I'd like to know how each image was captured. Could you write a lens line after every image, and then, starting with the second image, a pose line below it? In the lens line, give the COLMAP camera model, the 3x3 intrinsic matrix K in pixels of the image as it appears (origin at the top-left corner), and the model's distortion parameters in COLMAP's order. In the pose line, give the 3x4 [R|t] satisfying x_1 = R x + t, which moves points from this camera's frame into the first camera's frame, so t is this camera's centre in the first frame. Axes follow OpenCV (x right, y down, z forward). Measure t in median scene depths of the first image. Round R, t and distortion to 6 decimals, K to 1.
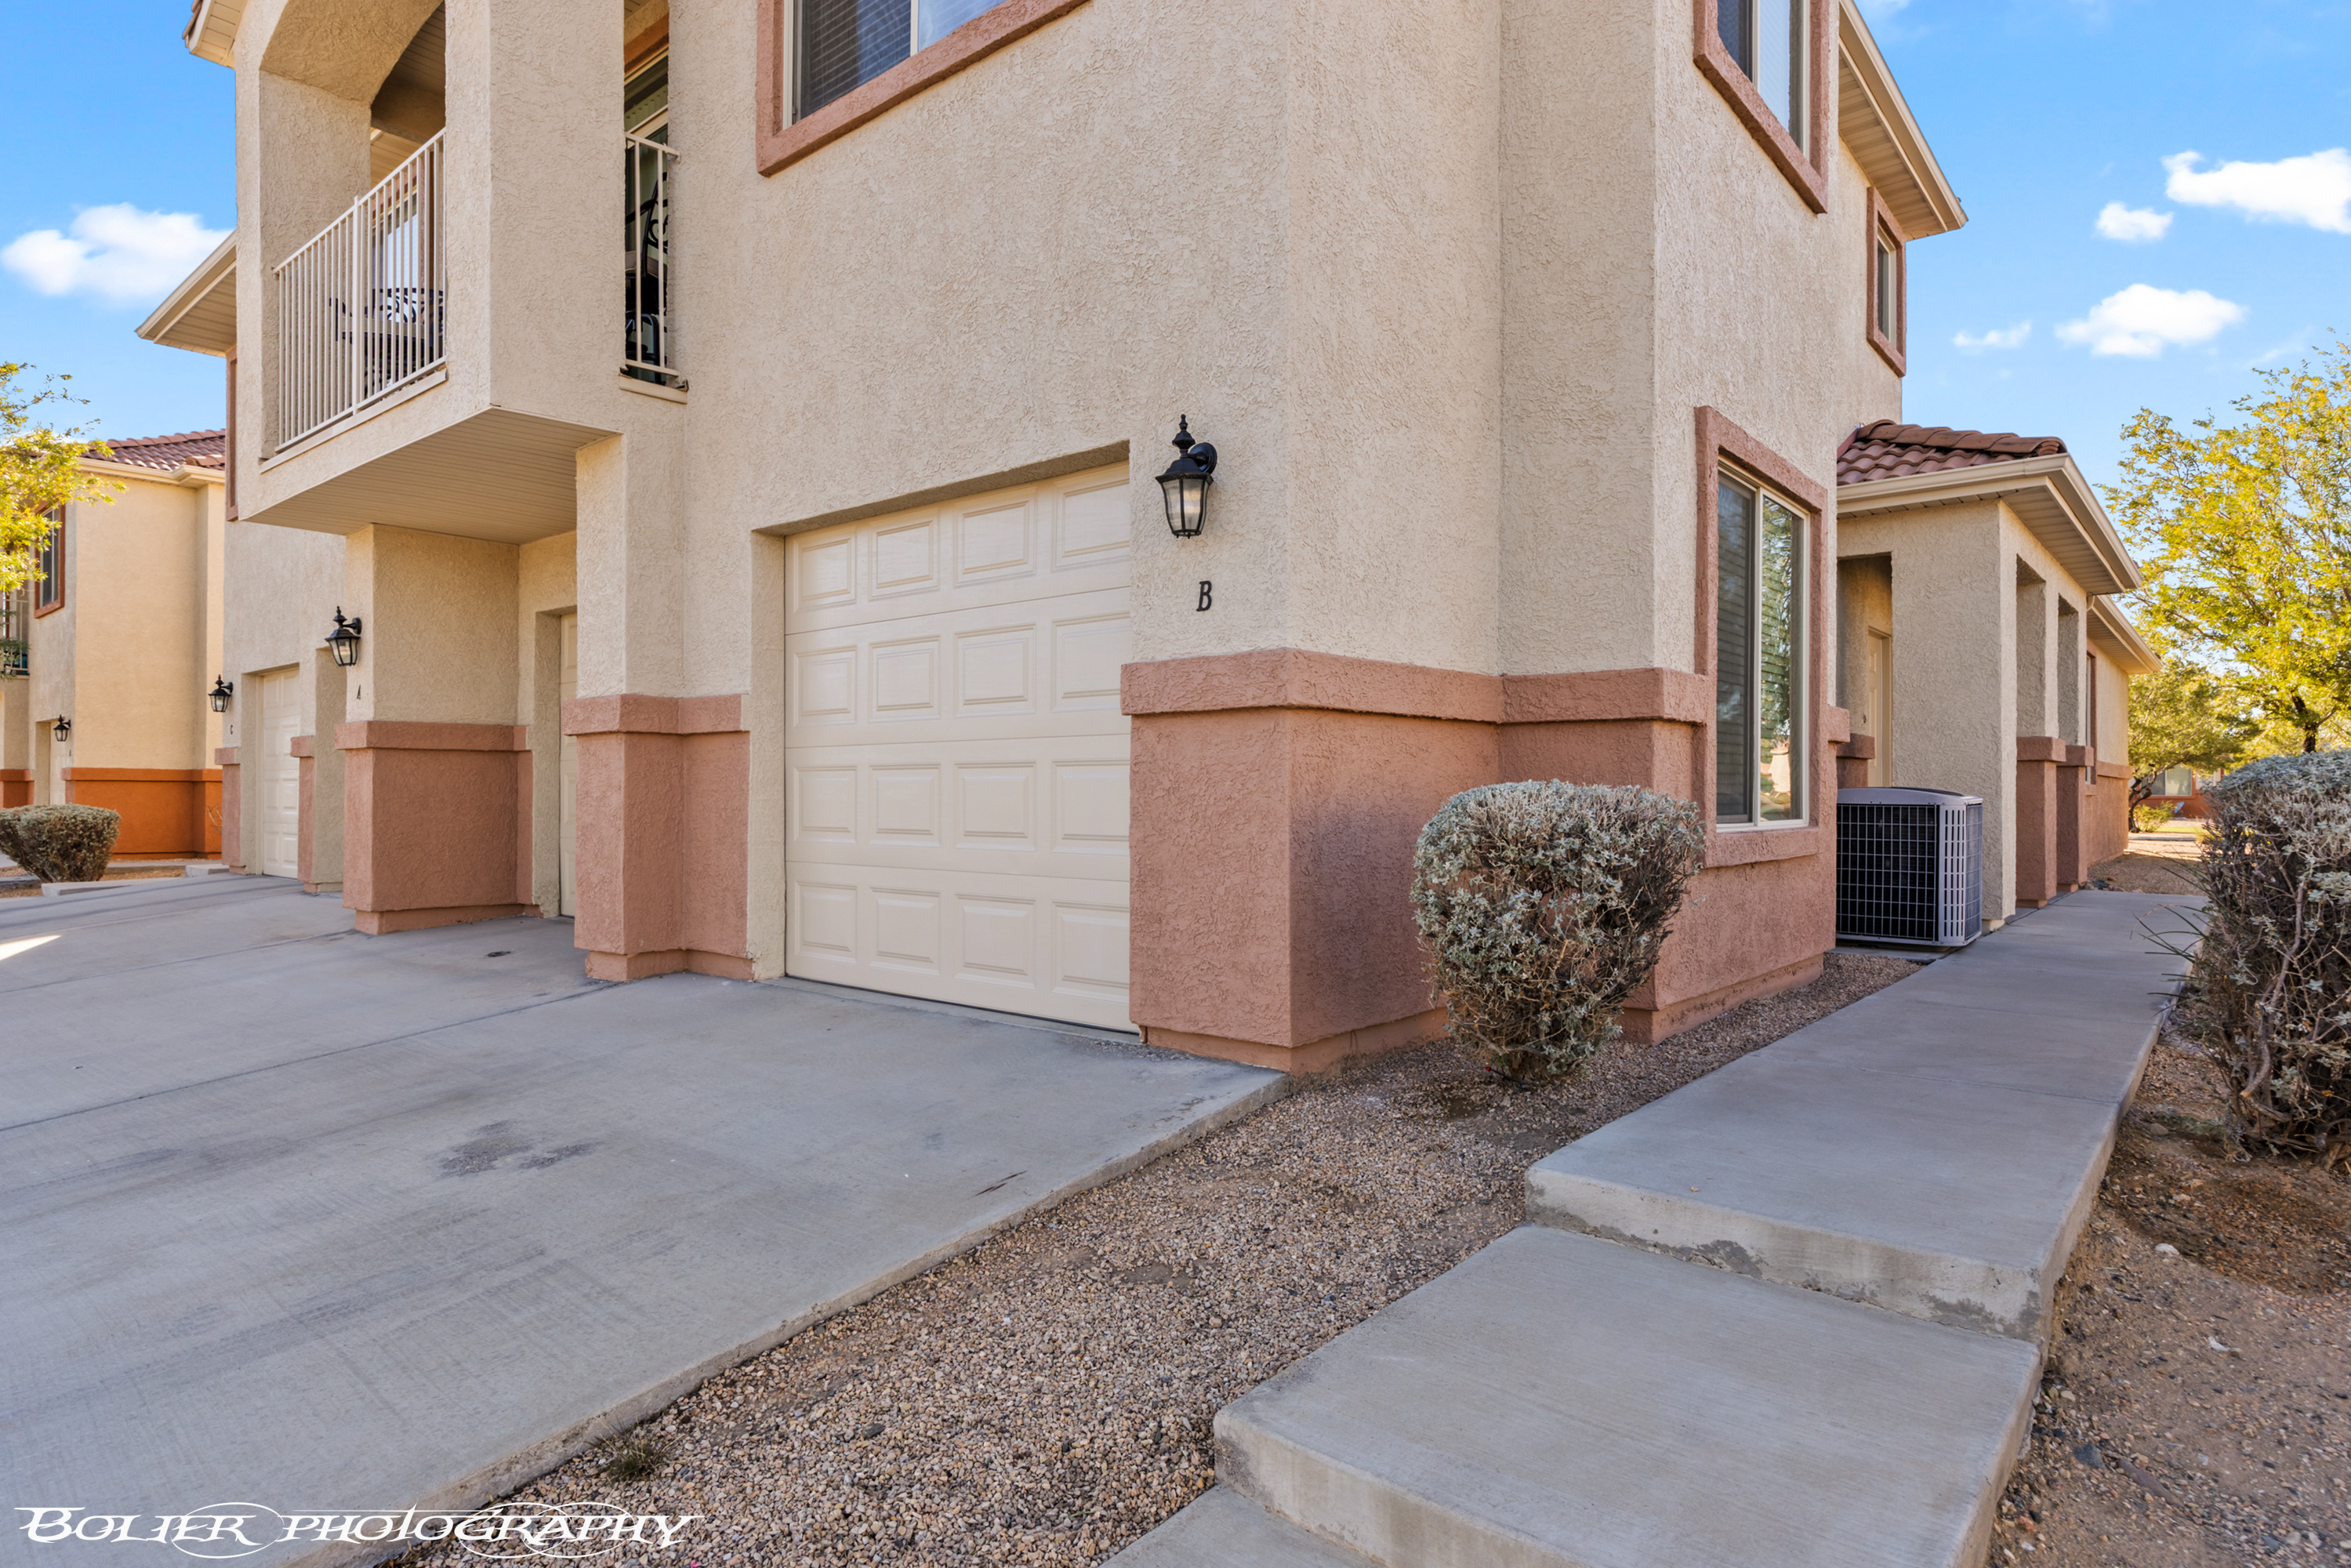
lens RADIAL K [[1295.1, 0, 1175.5], [0, 1295.1, 784.0], [0, 0, 1]] dist [0.000178, -0.000366]
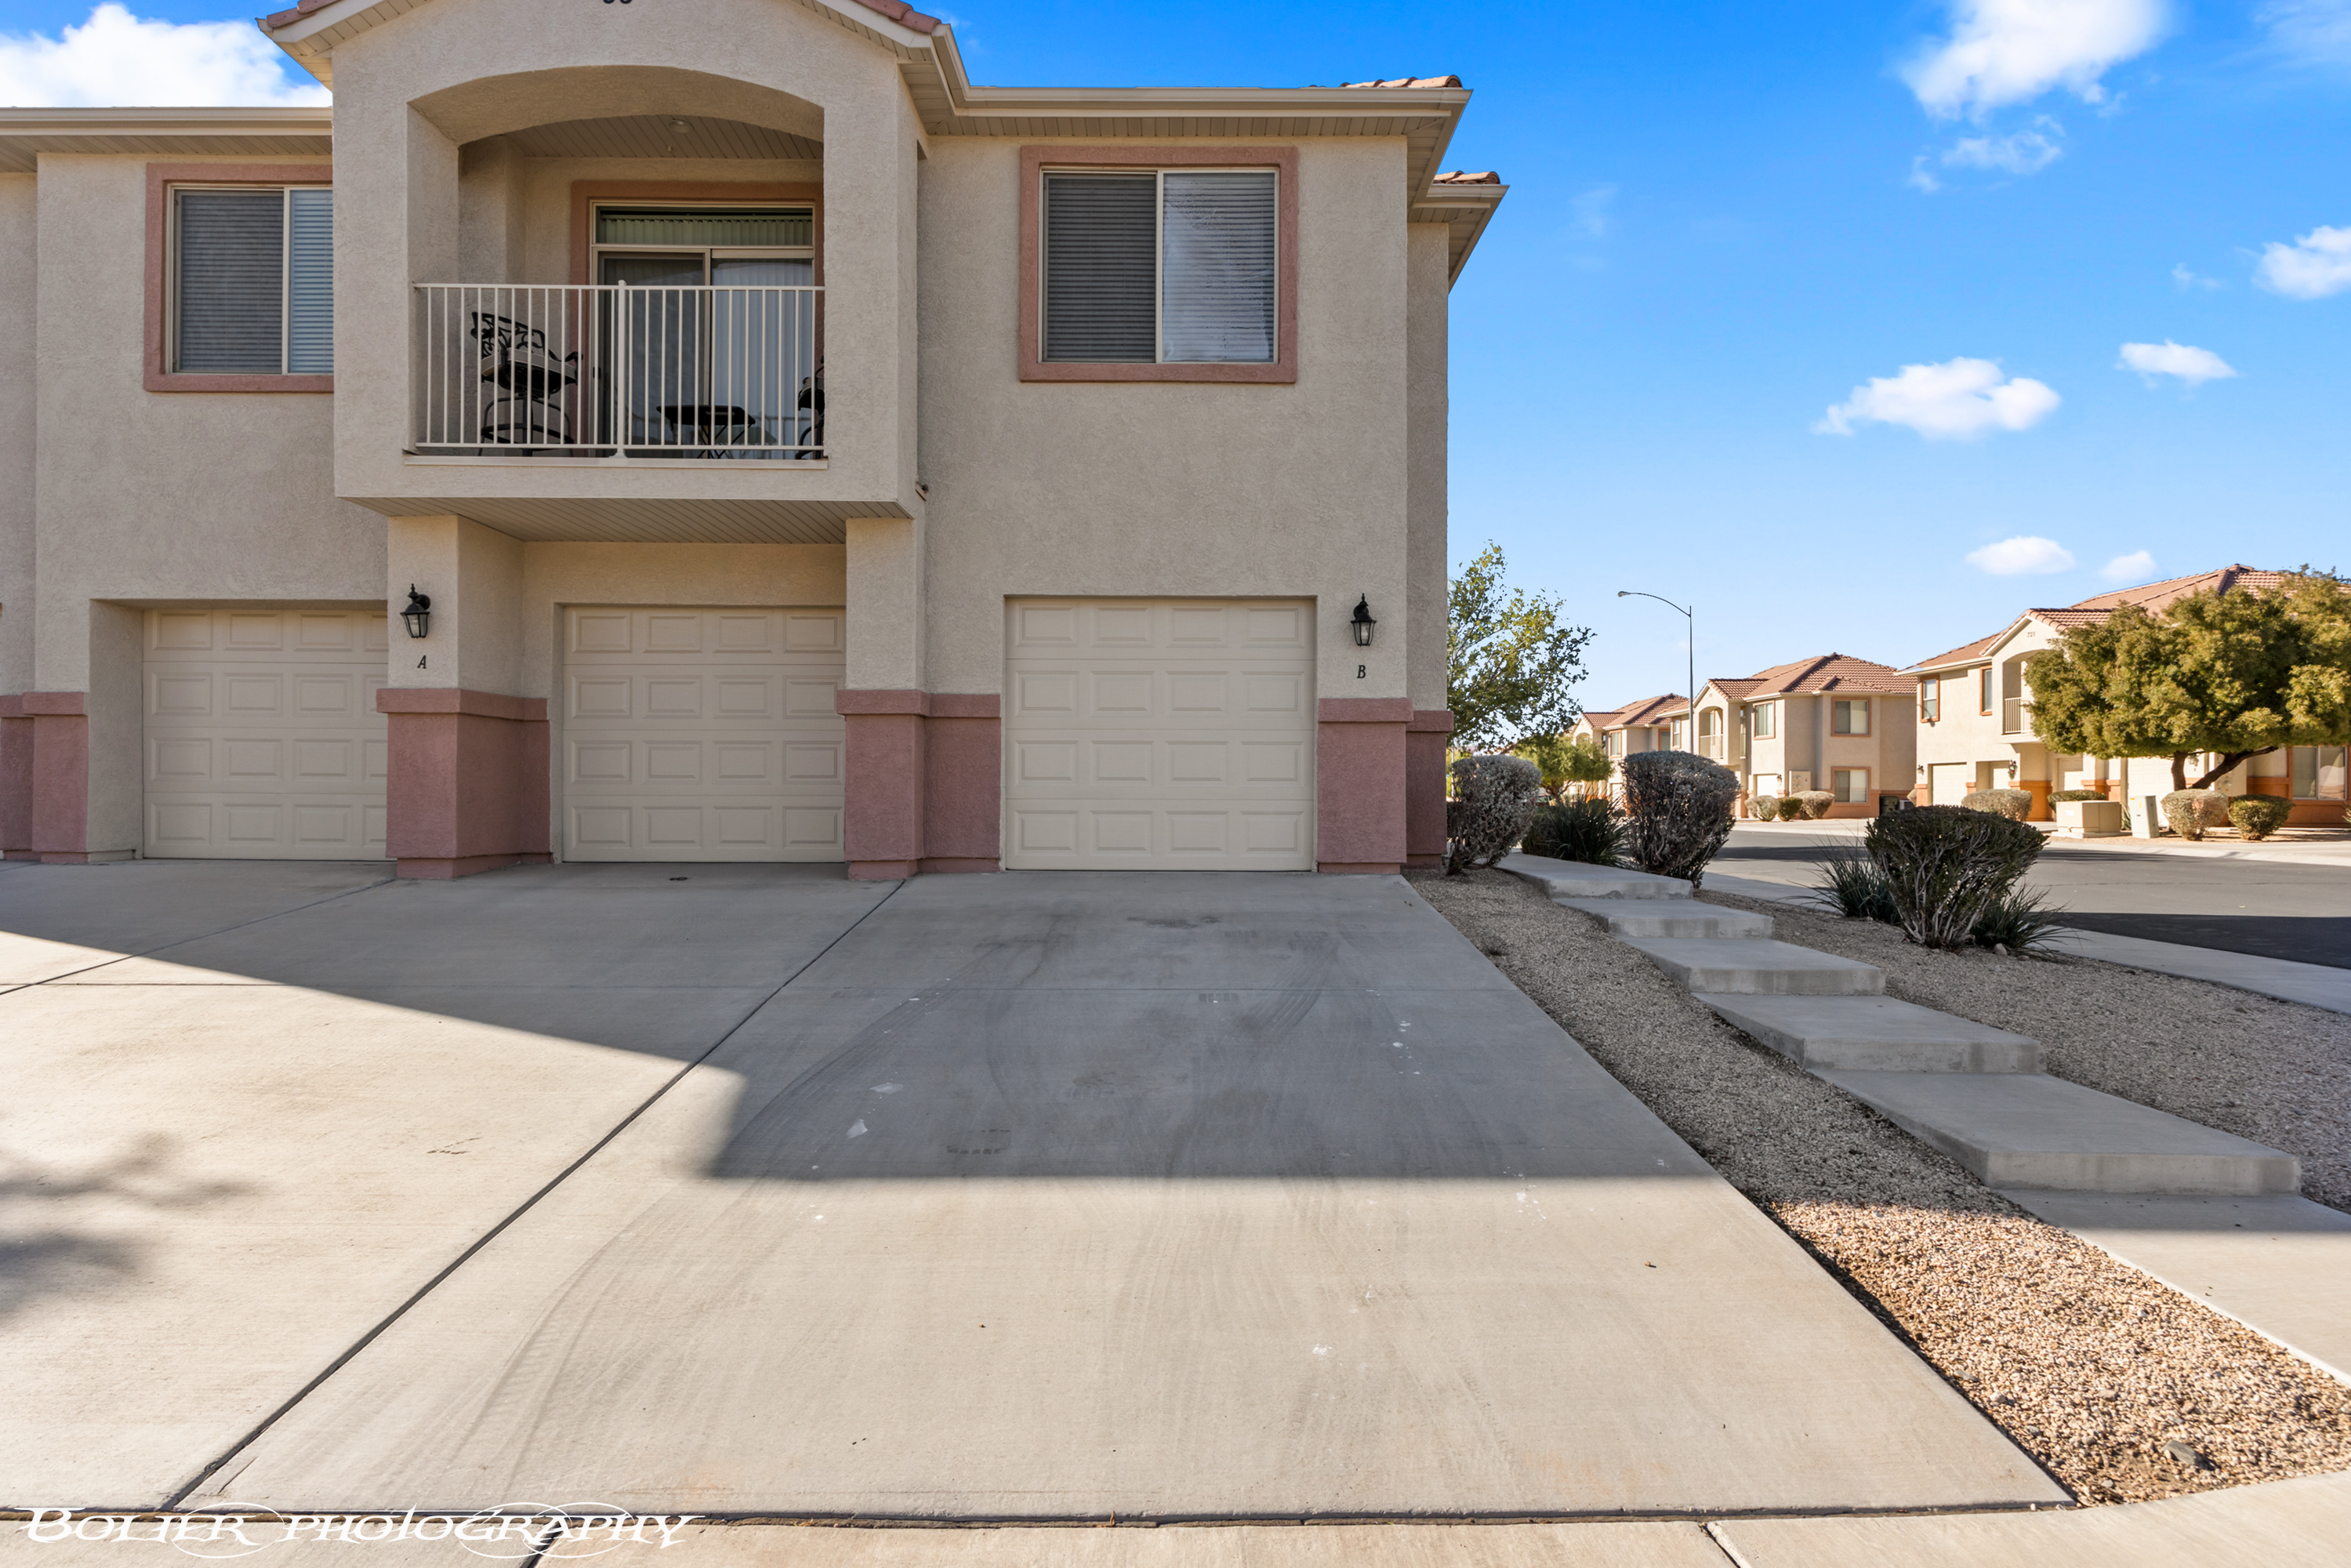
lens RADIAL K [[1295.1, 0, 1175.5], [0, 1295.1, 784.0], [0, 0, 1]] dist [0.000178, -0.000366]
pose [[0.755464, 0.007909, 0.655142, -1.354142], [-0.007703, 0.999965, -0.003189, 0.049858], [-0.655145, -0.002638, 0.755499, -0.406302]]
